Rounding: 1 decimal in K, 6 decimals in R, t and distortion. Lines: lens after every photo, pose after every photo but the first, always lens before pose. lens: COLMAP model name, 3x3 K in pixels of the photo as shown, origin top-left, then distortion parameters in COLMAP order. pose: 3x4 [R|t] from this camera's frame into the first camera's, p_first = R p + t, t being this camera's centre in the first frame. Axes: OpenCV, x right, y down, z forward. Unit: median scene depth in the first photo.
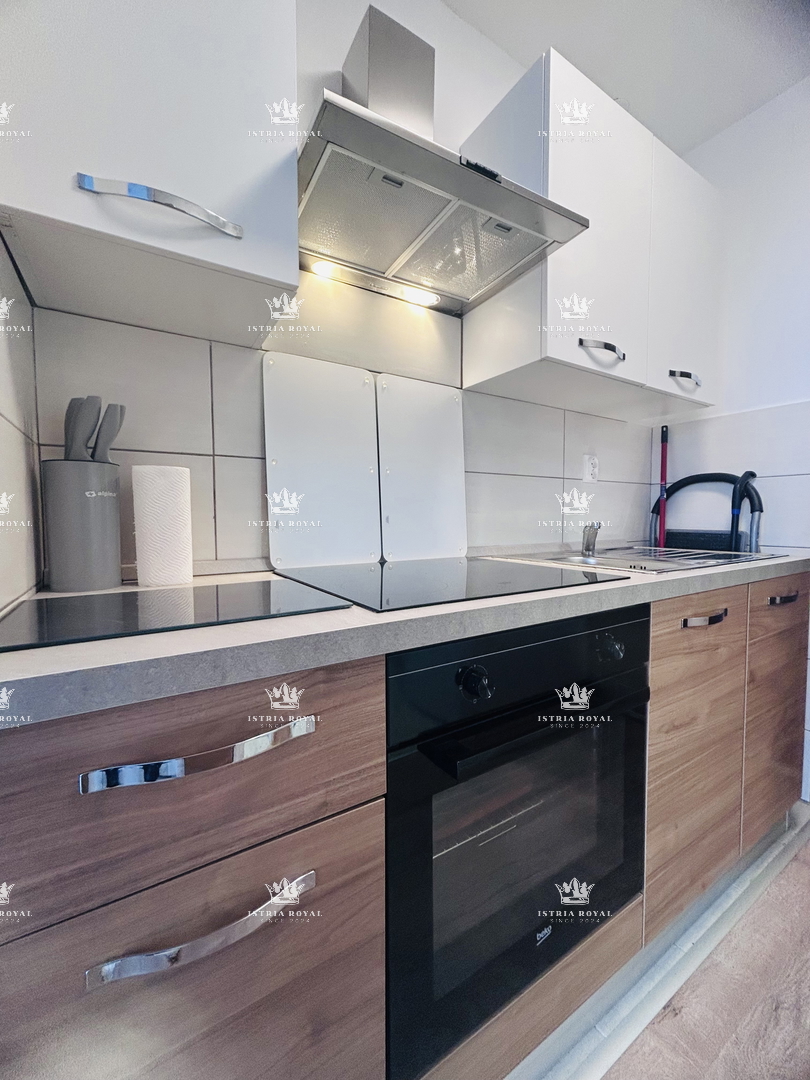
lens RADIAL K [[435.0, 0, 401.7], [0, 435.0, 538.8], [0, 0, 1]] dist [-0.001535, 0.000975]
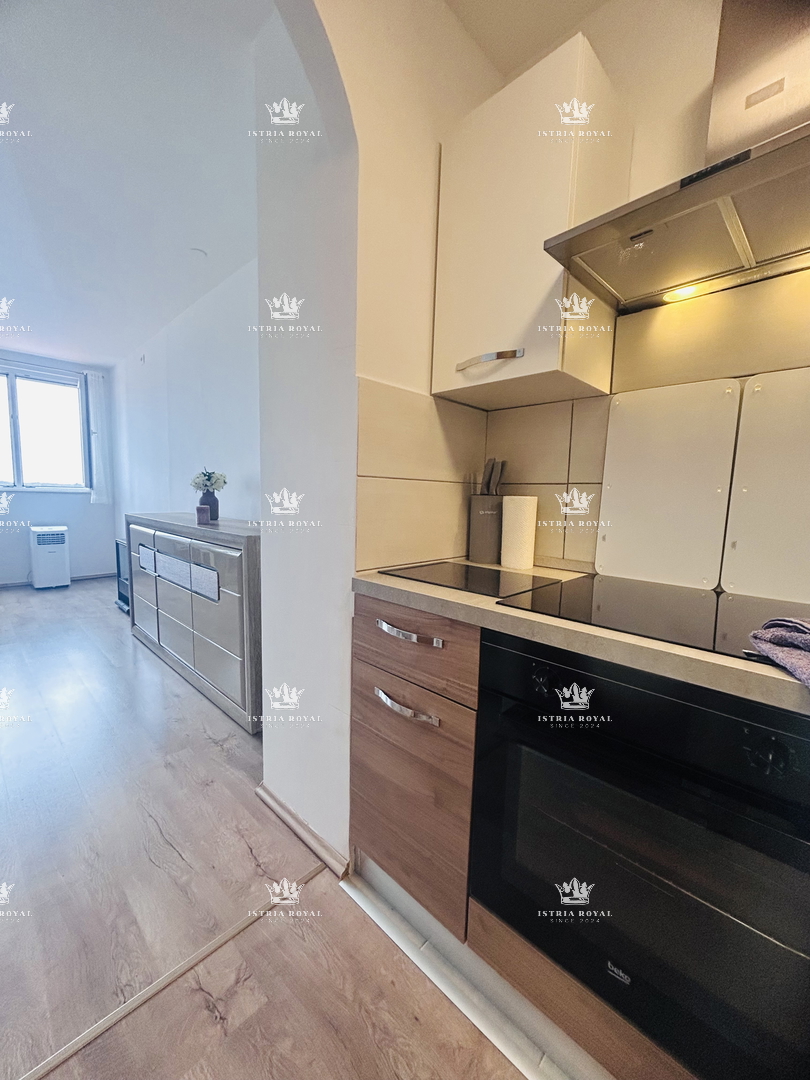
lens RADIAL K [[435.0, 0, 403.4], [0, 435.0, 540.3], [0, 0, 1]] dist [-0.001535, 0.000975]
pose [[0.238065, 0.110638, -0.964927, 0.842005], [-0.076233, 0.992554, 0.094998, -0.111086], [0.968253, 0.050944, 0.244727, 0.177221]]
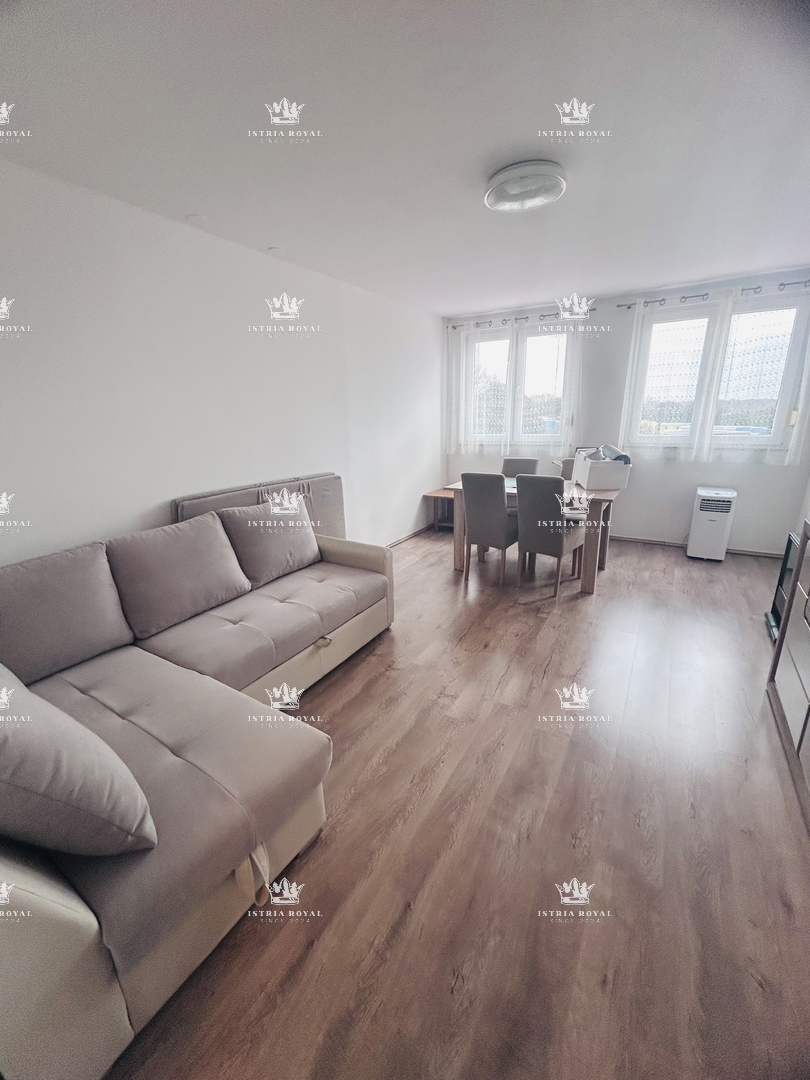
lens RADIAL K [[435.0, 0, 402.8], [0, 435.0, 537.8], [0, 0, 1]] dist [-0.001535, 0.000975]
pose [[-0.895110, 0.150865, -0.419544, -0.291550], [0.005665, 0.944782, 0.327651, -0.480503], [0.445808, 0.290908, -0.846539, -0.144434]]
